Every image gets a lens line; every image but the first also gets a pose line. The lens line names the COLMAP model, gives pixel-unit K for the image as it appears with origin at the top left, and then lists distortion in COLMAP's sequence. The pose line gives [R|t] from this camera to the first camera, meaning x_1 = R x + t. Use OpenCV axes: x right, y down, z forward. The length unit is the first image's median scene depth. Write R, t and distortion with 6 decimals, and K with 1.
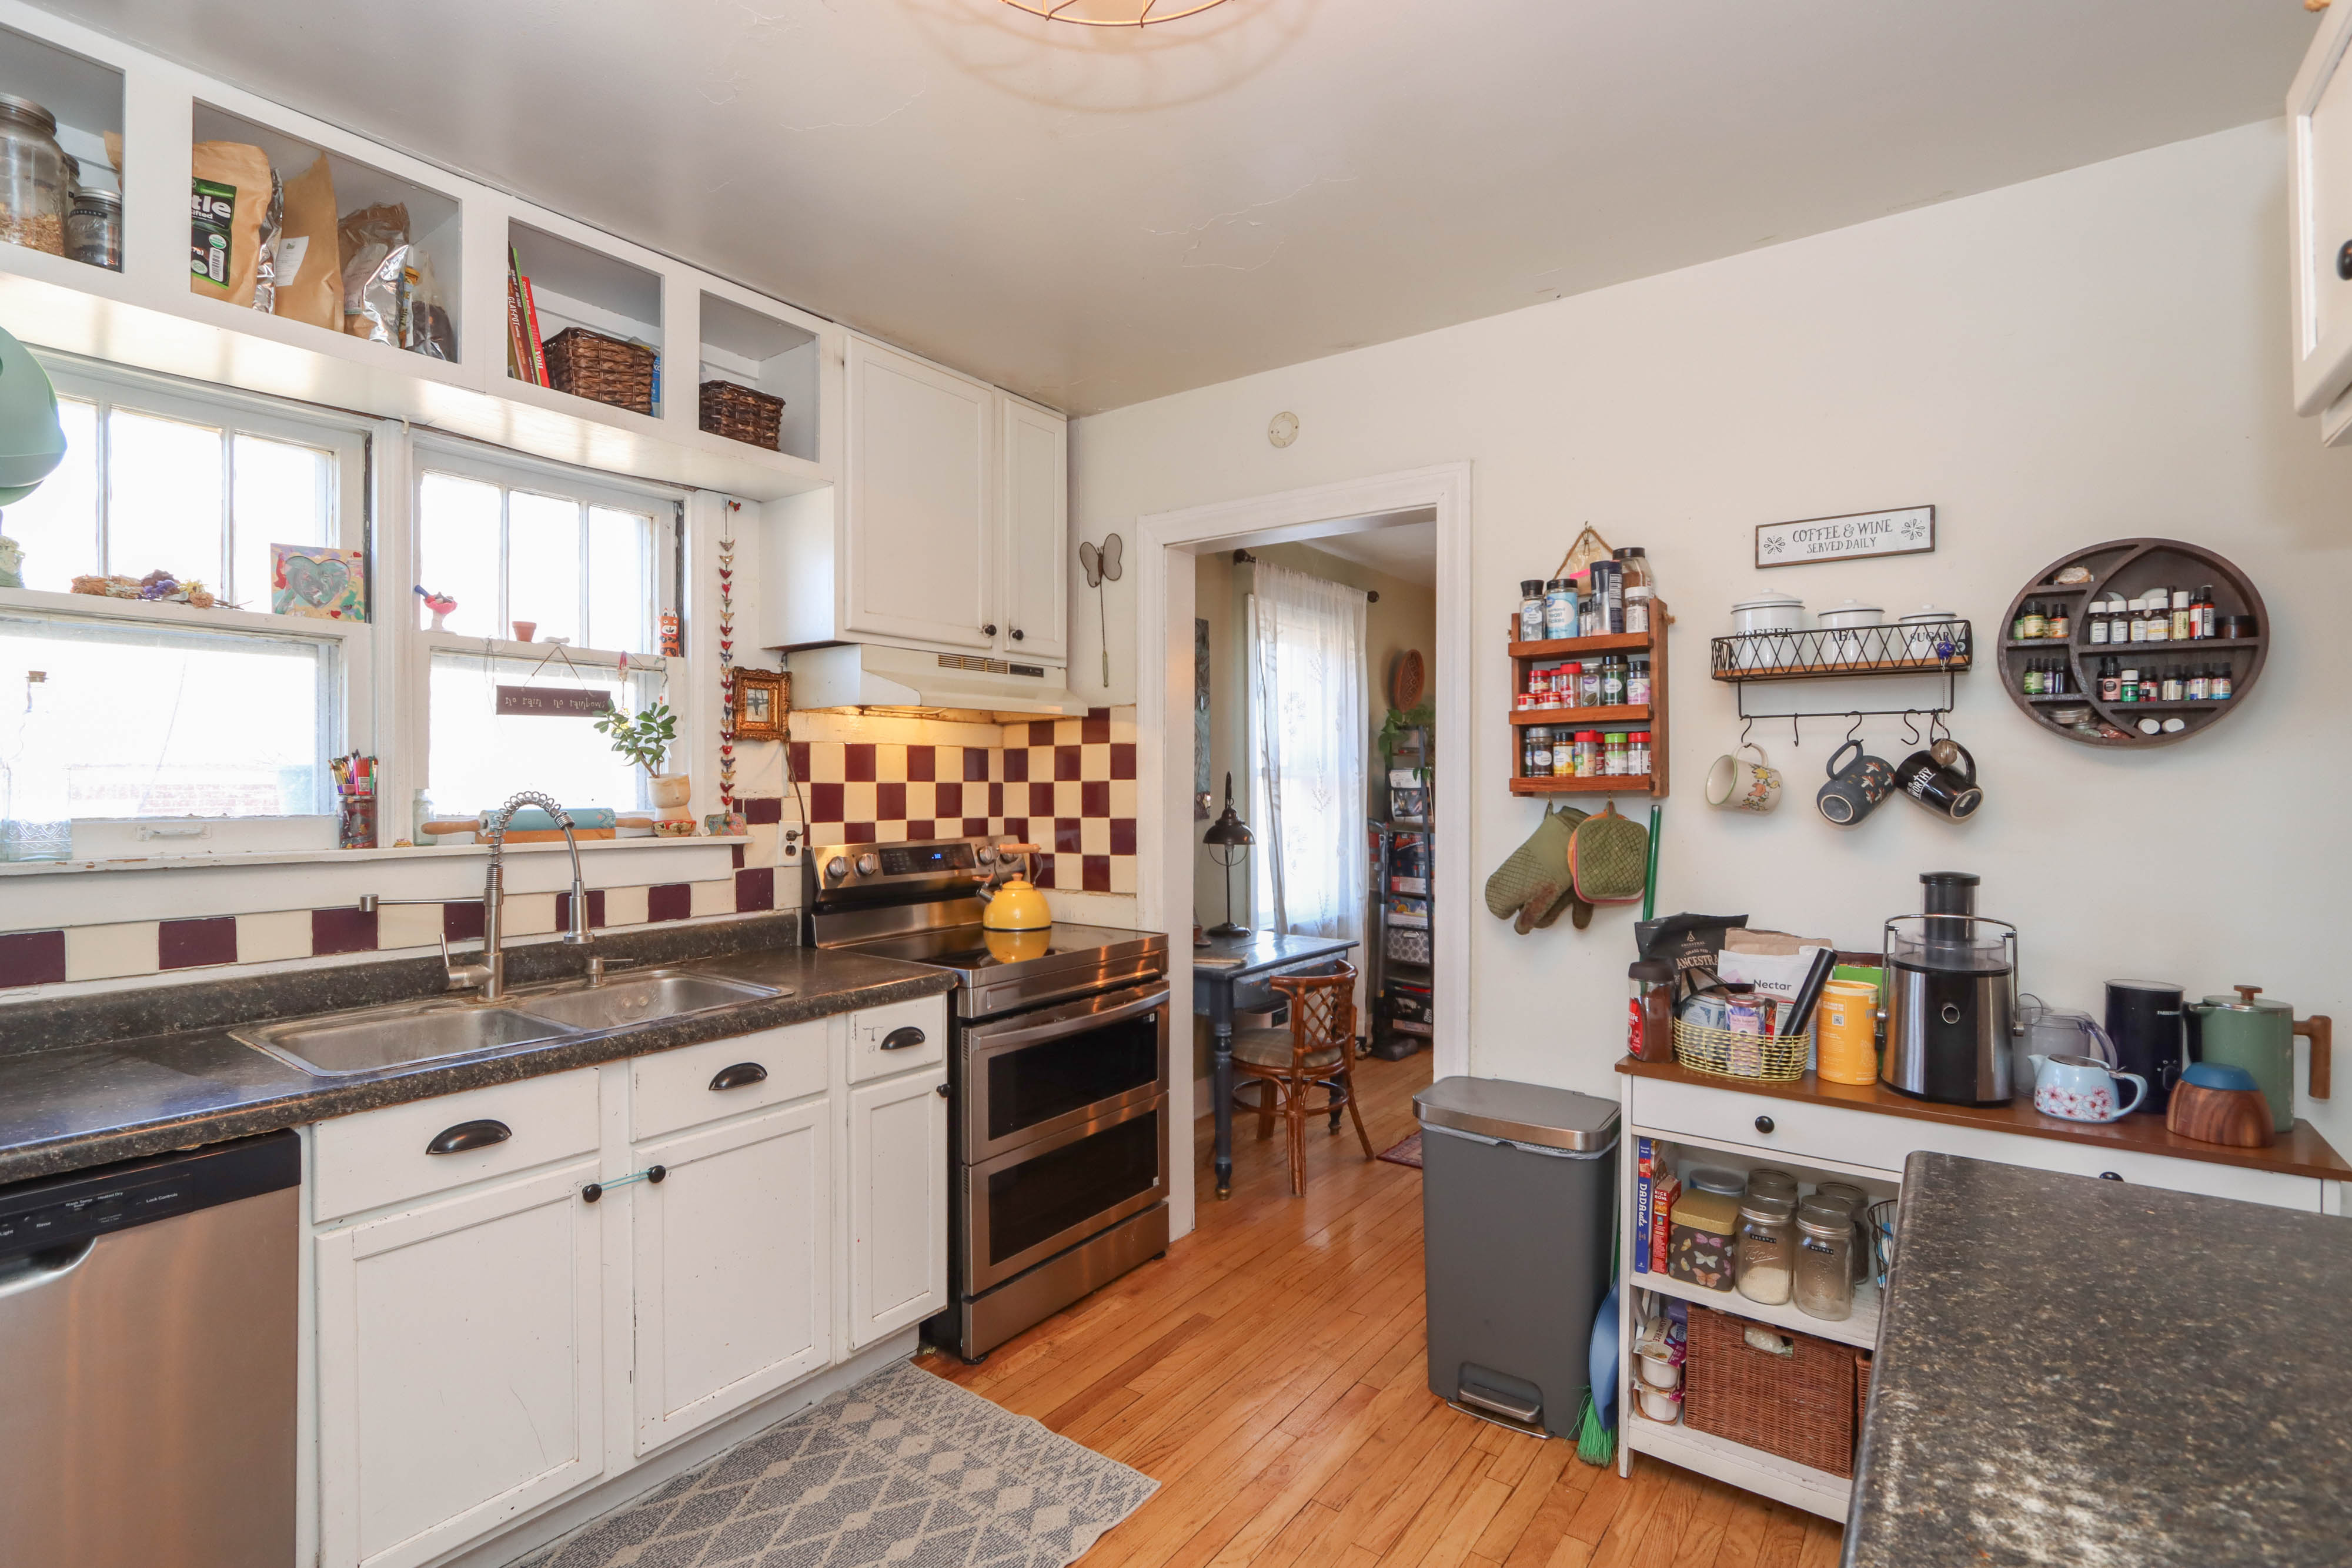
lens RADIAL K [[1102.8, 0, 1165.2], [0, 1102.8, 784.8], [0, 0, 1]] dist [-0.014557, 0.000546]
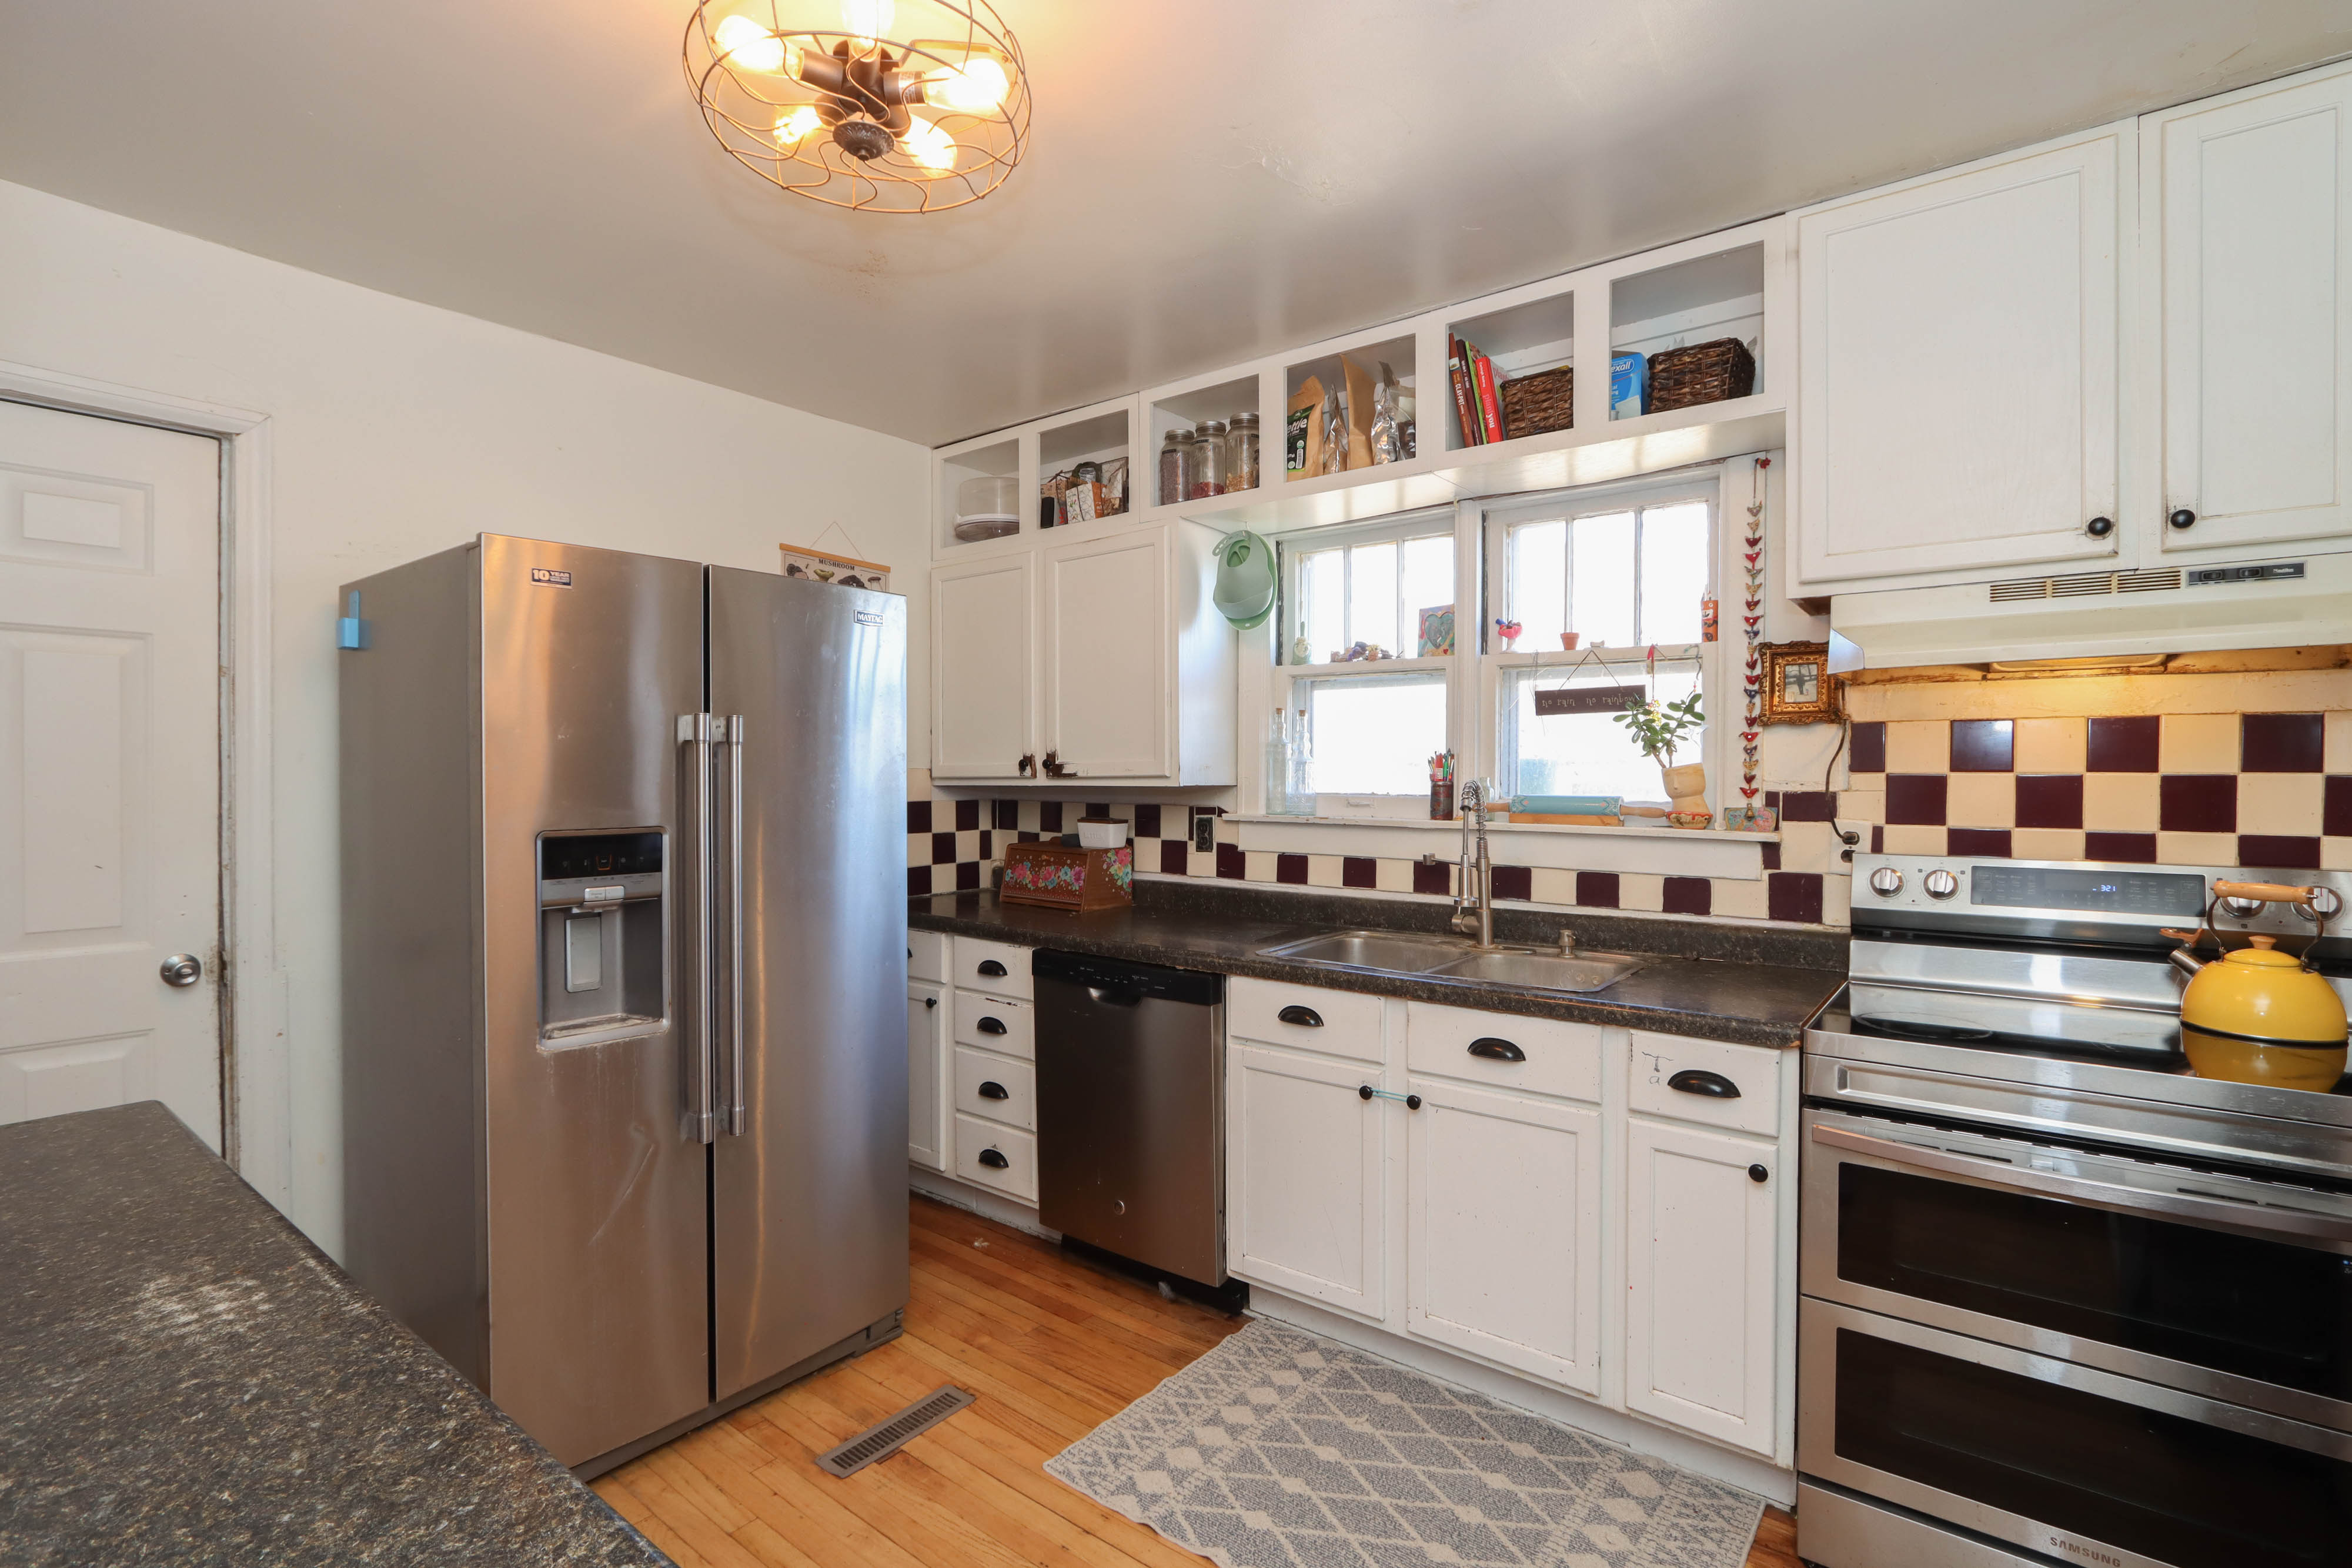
lens RADIAL K [[1102.8, 0, 1165.7], [0, 1102.8, 783.8], [0, 0, 1]] dist [-0.014557, 0.000546]
pose [[-0.043510, 0.010319, -0.999000, 0.578093], [-0.003951, 0.999937, 0.010501, -0.000768], [0.999045, 0.004404, -0.043467, 0.615993]]
